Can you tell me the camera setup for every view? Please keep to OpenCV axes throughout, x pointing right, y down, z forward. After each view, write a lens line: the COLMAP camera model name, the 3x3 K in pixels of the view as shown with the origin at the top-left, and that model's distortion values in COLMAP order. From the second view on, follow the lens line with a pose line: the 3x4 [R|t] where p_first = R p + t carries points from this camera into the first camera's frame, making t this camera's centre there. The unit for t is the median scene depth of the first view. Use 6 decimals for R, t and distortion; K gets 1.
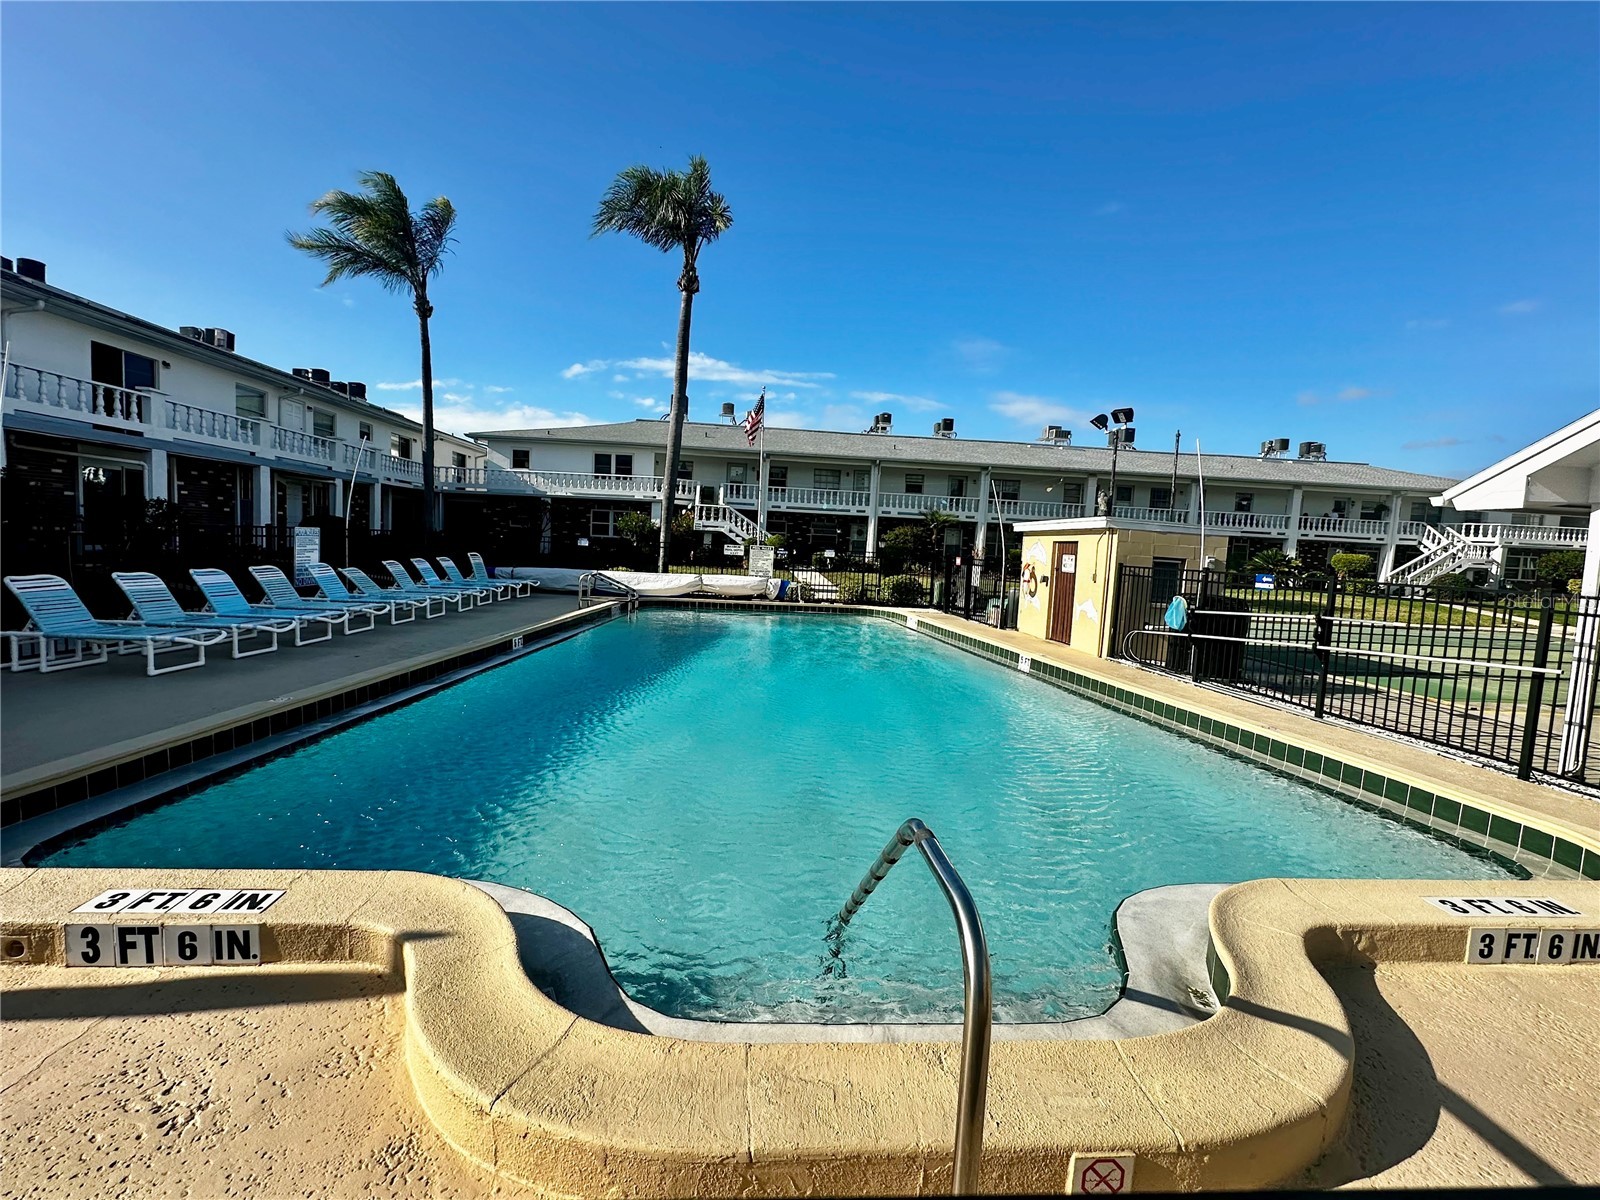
lens RADIAL K [[706.1, 0, 798.7], [0, 706.1, 606.7], [0, 0, 1]] dist [0.002458, 0.000093]
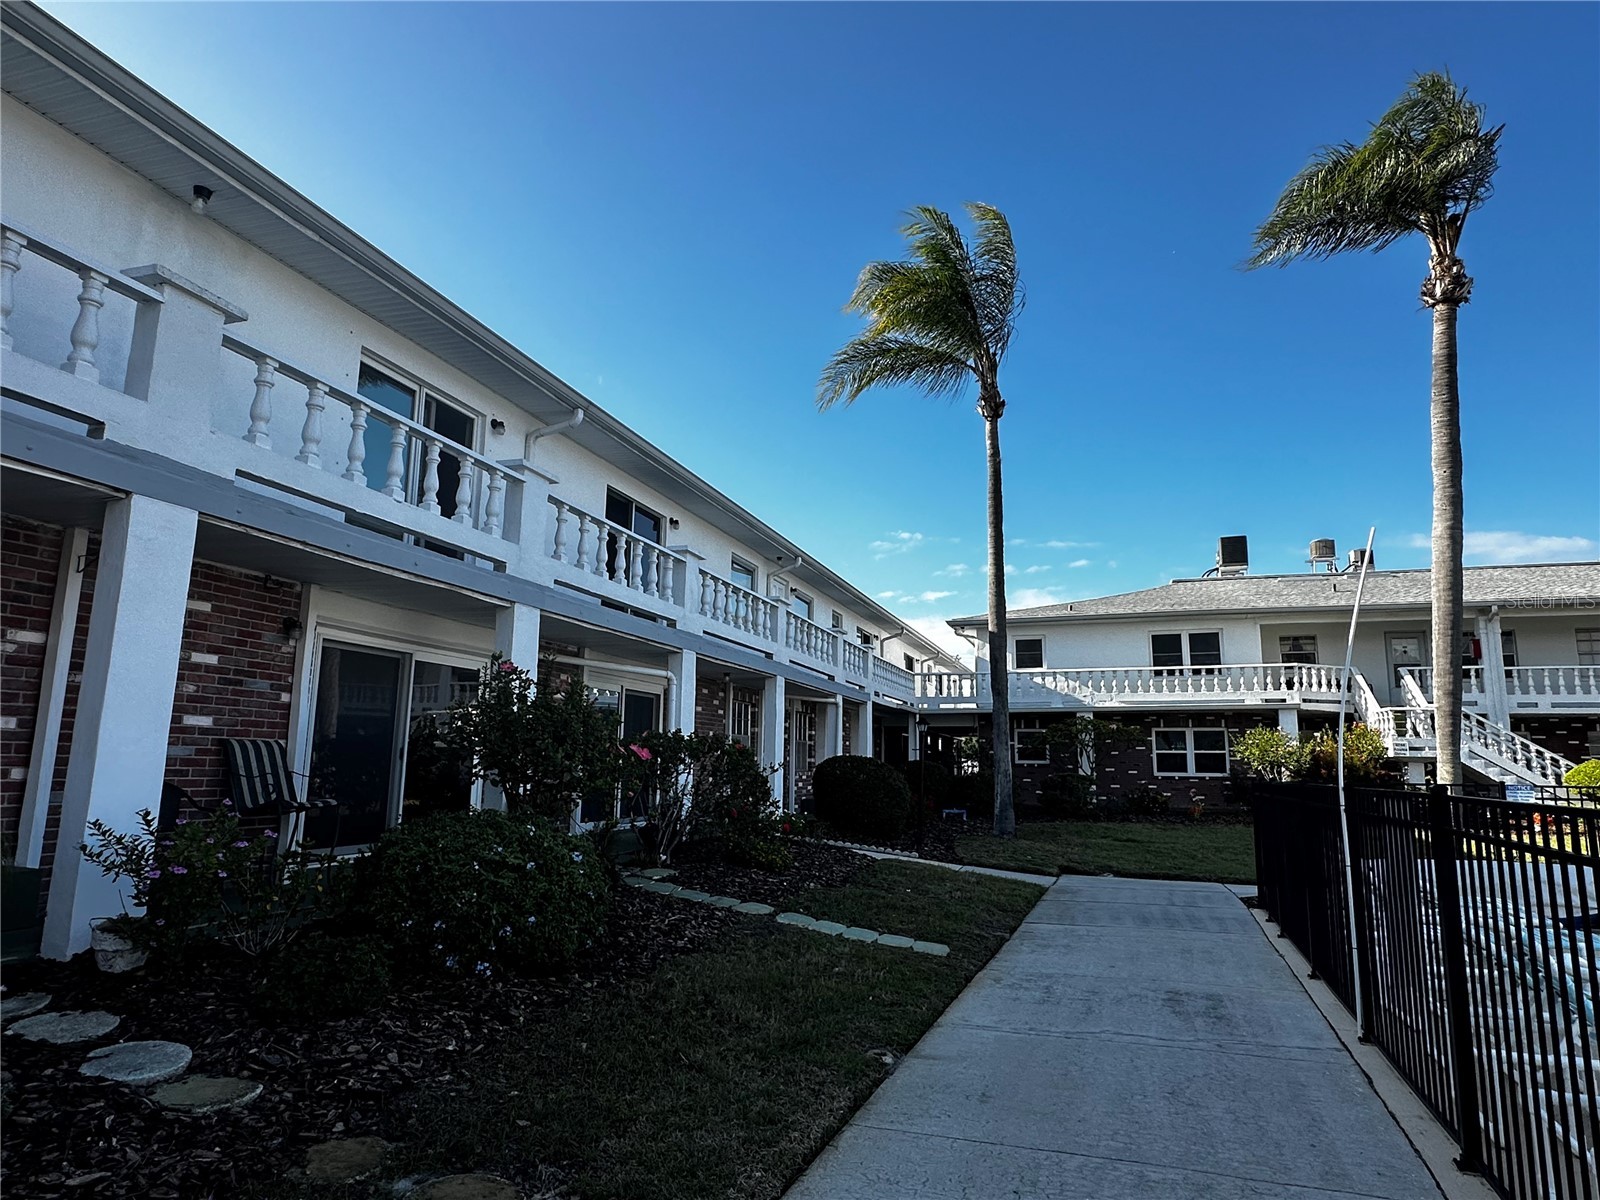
lens RADIAL K [[948.4, 0, 802.6], [0, 948.4, 604.9], [0, 0, 1]] dist [-0.004926, -0.000511]
pose [[0.920322, -0.098705, -0.378504, -0.253829], [-0.005716, 0.964142, -0.265325, -0.026695], [0.391120, 0.246348, 0.886757, 0.168955]]
